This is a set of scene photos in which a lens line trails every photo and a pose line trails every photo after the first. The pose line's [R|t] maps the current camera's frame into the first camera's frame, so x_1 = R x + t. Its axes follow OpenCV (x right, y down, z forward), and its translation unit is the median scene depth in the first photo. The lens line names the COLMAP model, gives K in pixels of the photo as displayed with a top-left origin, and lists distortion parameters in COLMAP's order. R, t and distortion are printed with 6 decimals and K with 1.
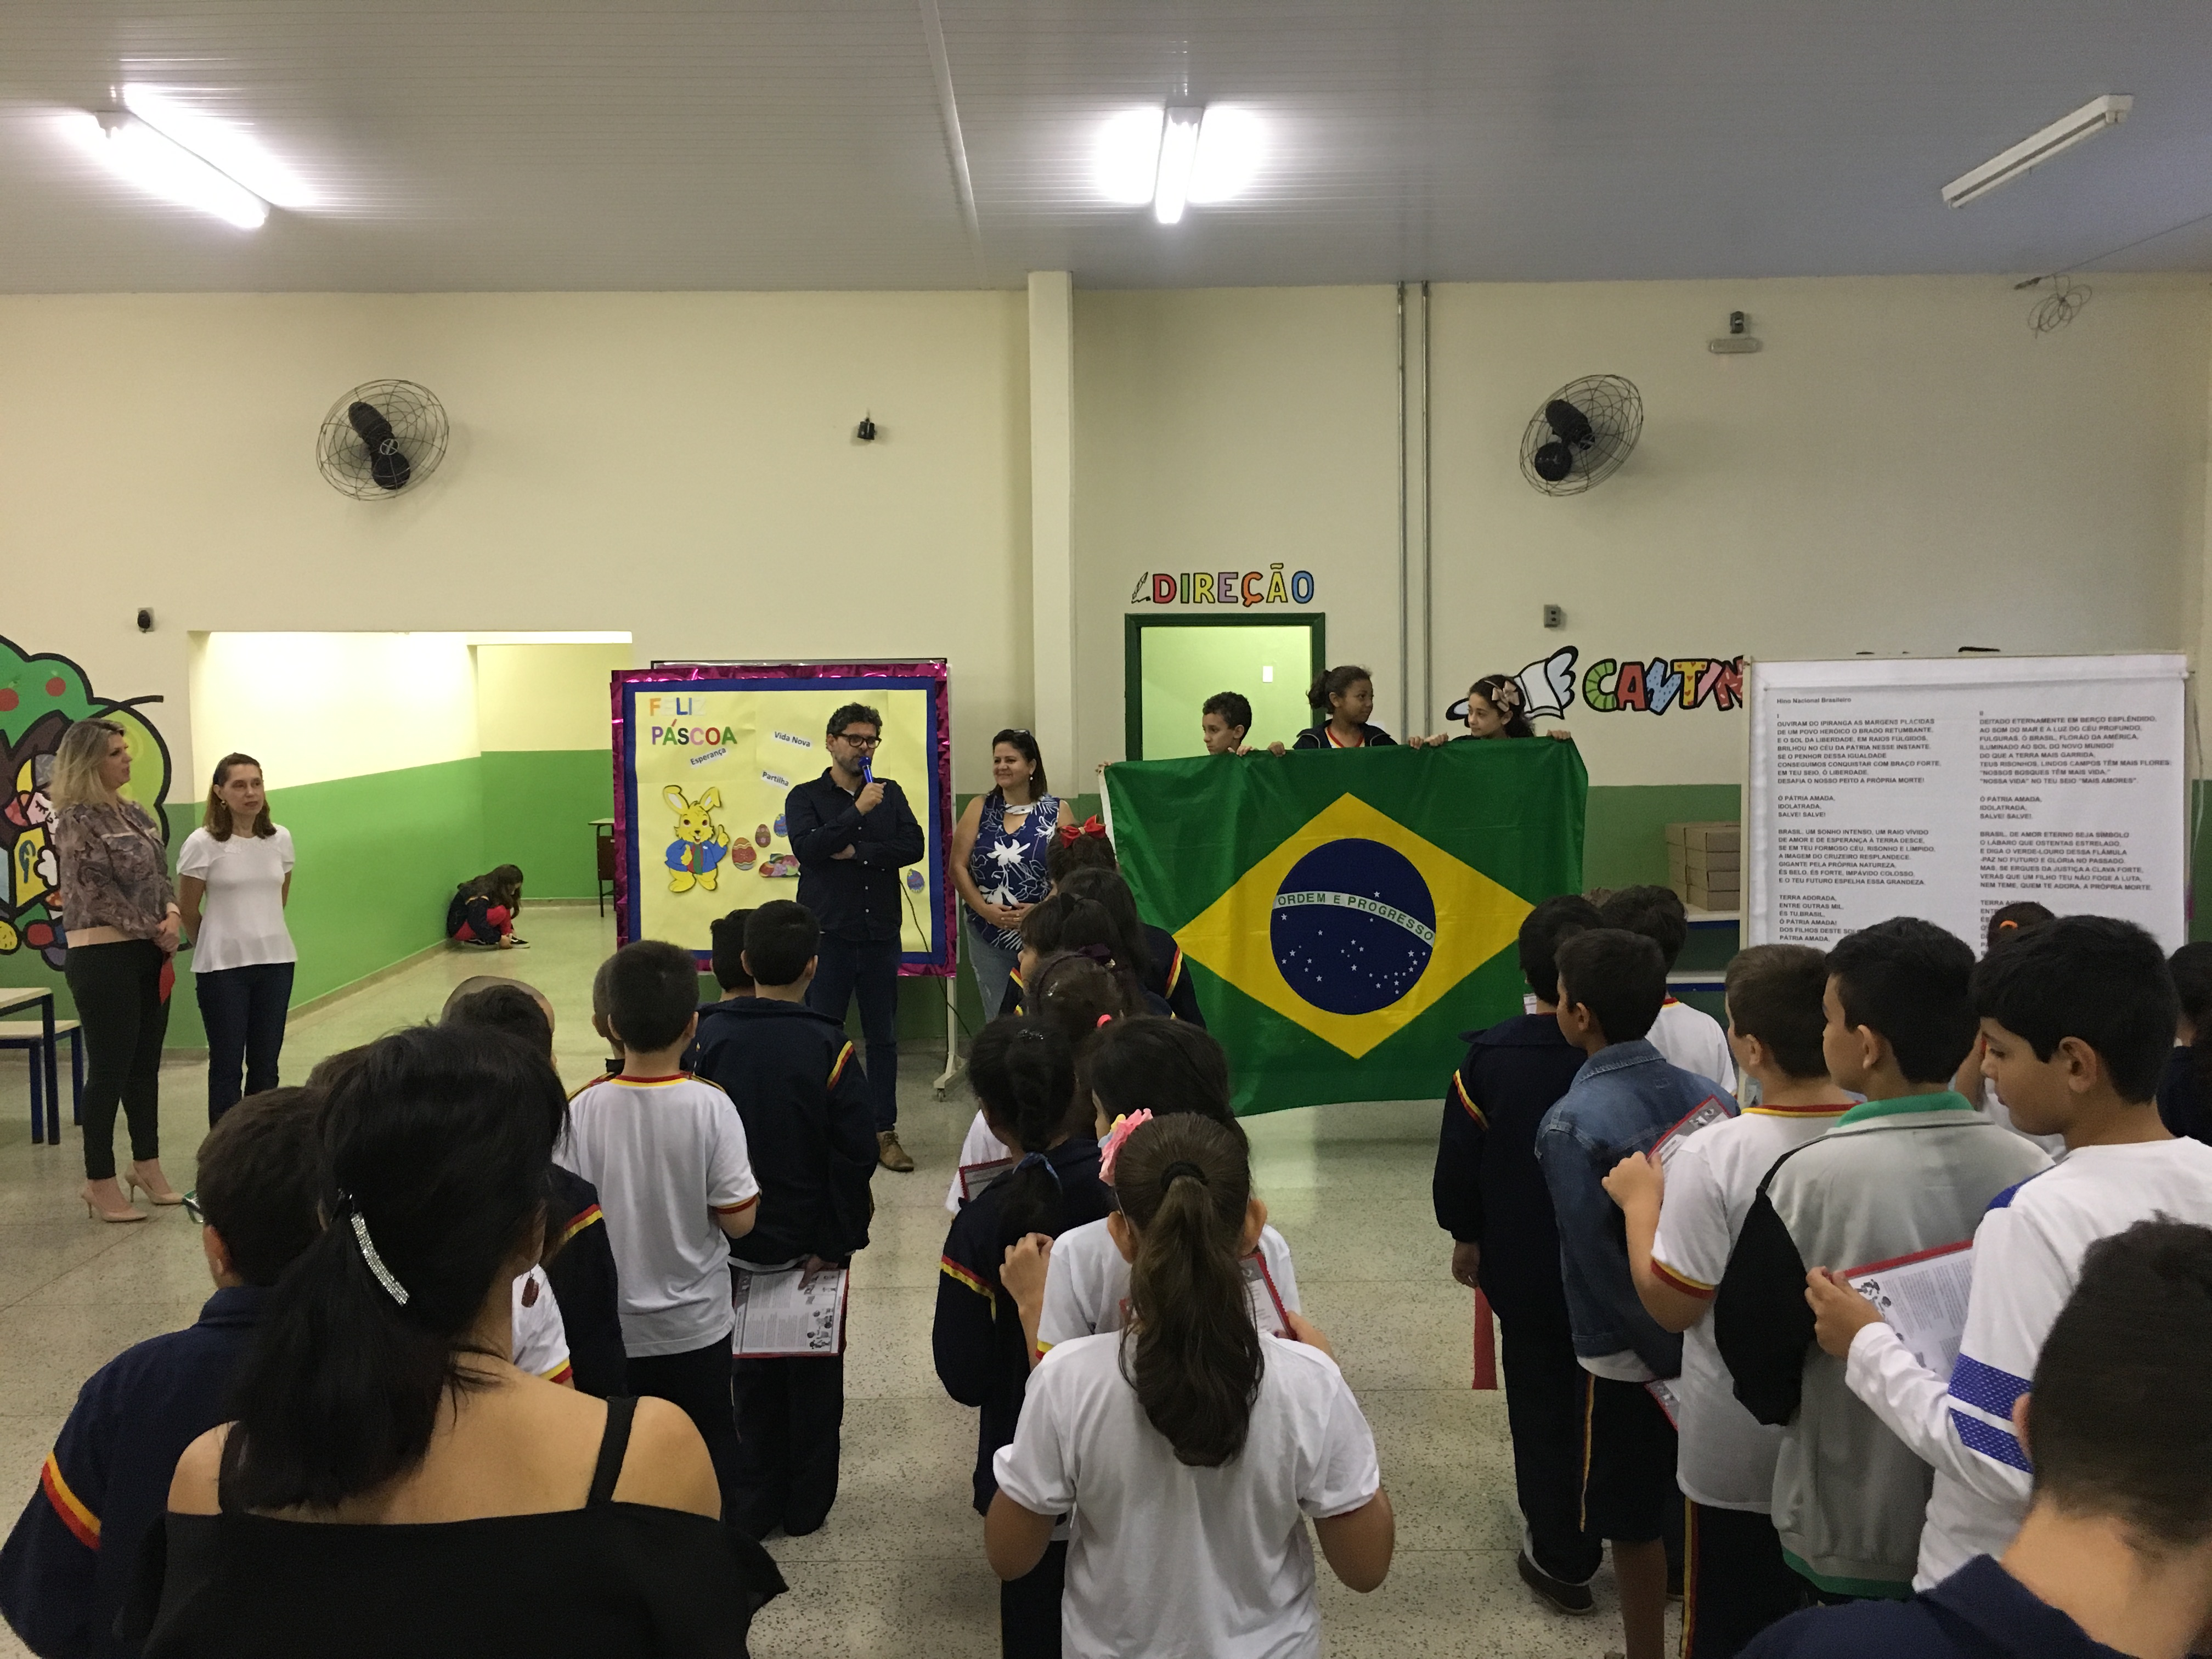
lens RADIAL K [[1898.7, 0, 1092.1], [0, 1898.7, 812.7], [0, 0, 1]] dist [0.076437, -0.097802]
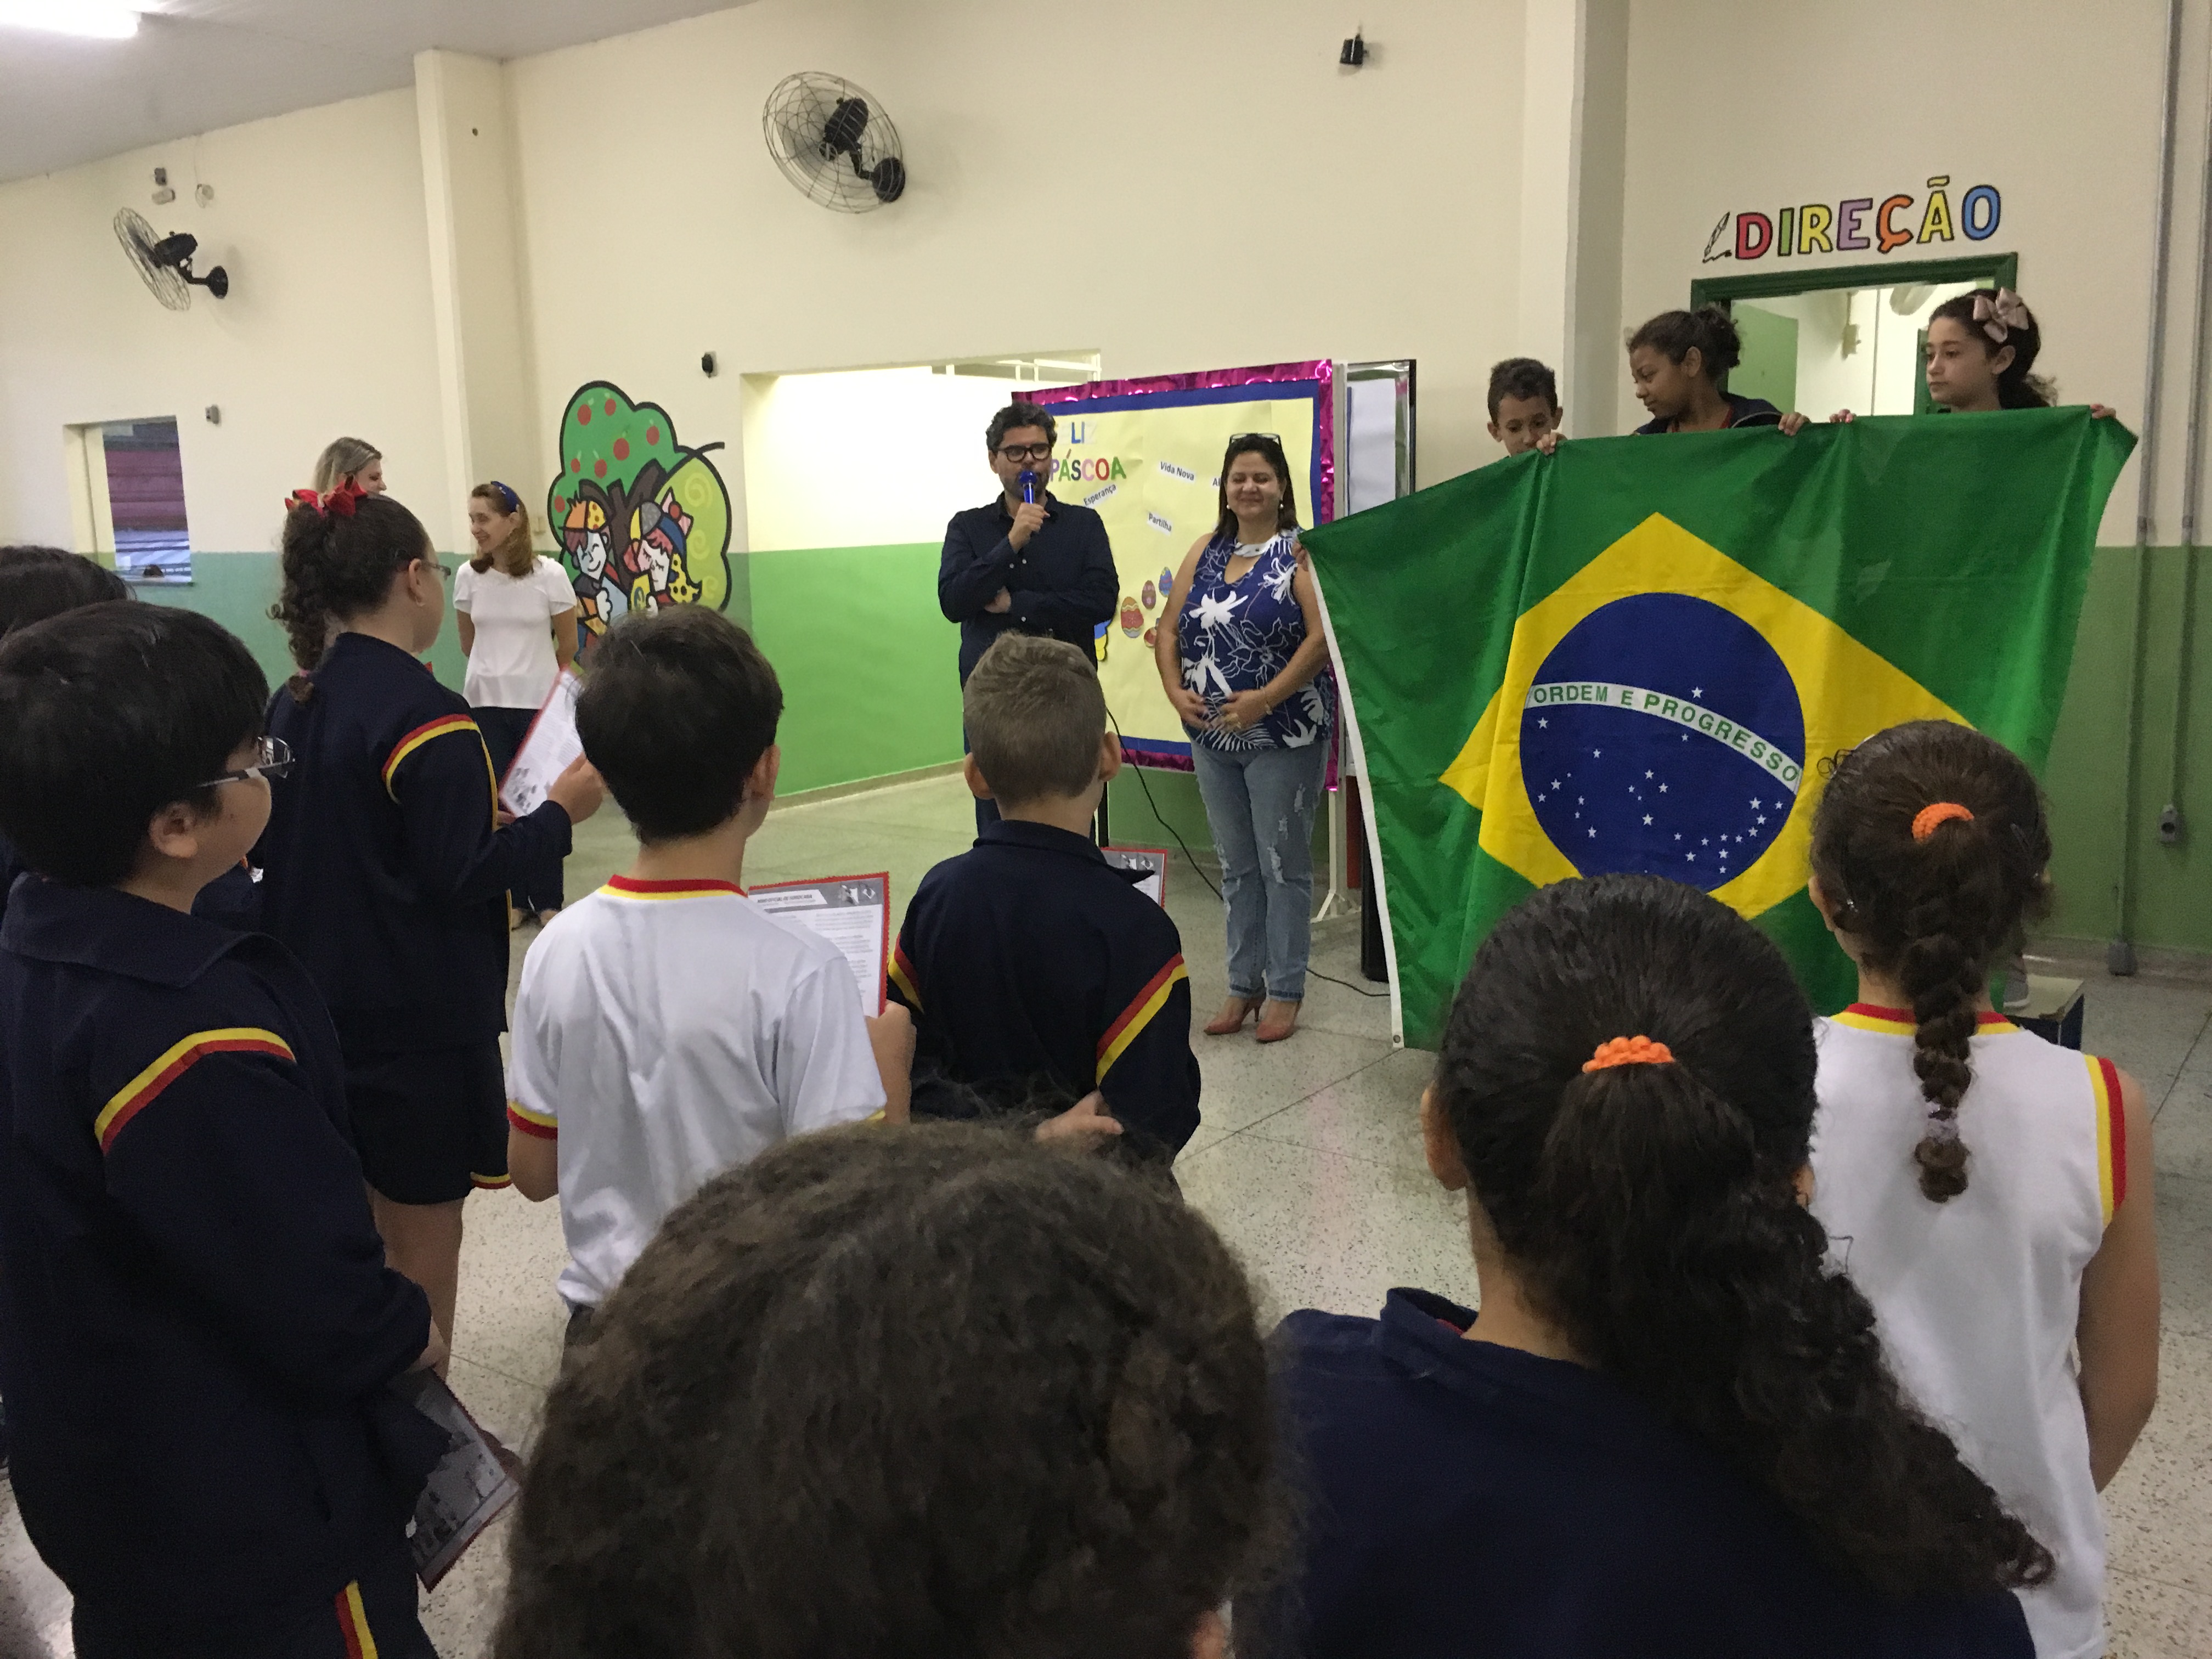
lens RADIAL K [[1898.7, 0, 1097.5], [0, 1898.7, 817.1], [0, 0, 1]] dist [0.076437, -0.097802]
pose [[0.795624, 0.092955, -0.598616, 0.296028], [-0.033650, 0.993413, 0.109536, 0.018161], [0.604855, -0.067006, 0.793511, 0.347849]]
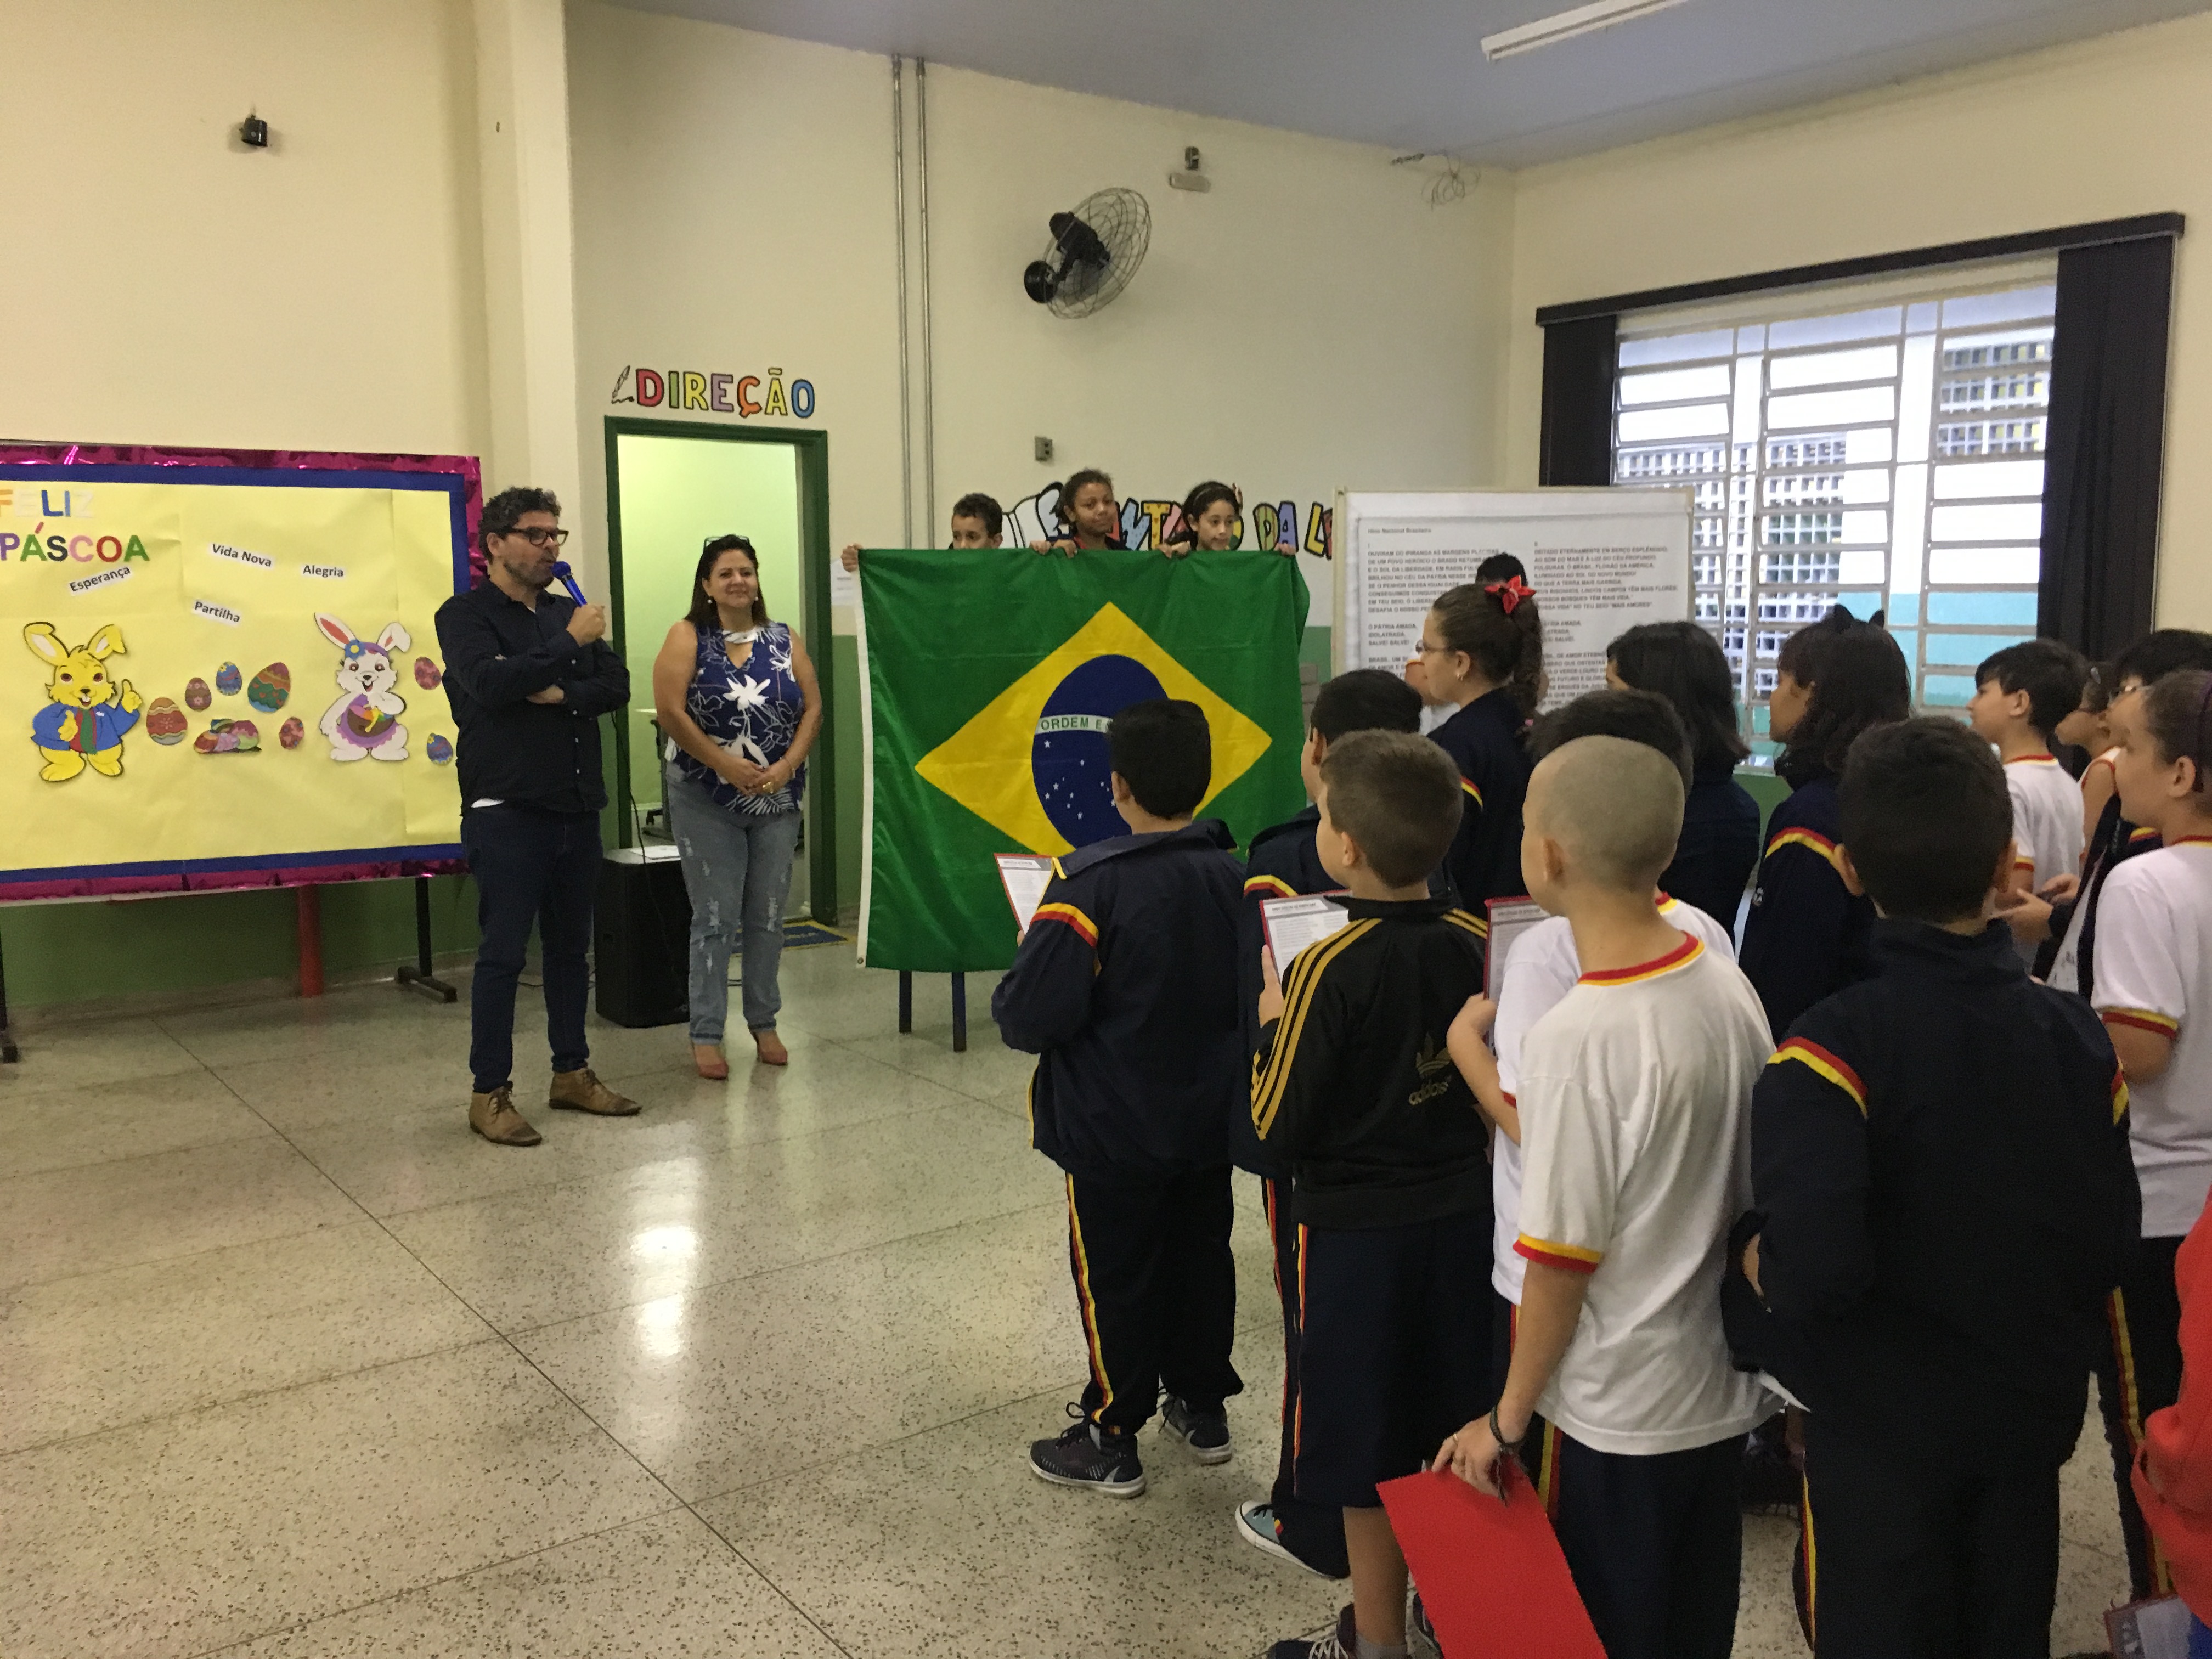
lens RADIAL K [[1898.7, 0, 1098.8], [0, 1898.7, 814.7], [0, 0, 1]] dist [0.076437, -0.097802]
pose [[0.812462, -0.059105, 0.580011, -0.316204], [0.032353, 0.997886, 0.056369, 0.027163], [-0.582116, -0.027032, 0.812656, 0.232424]]
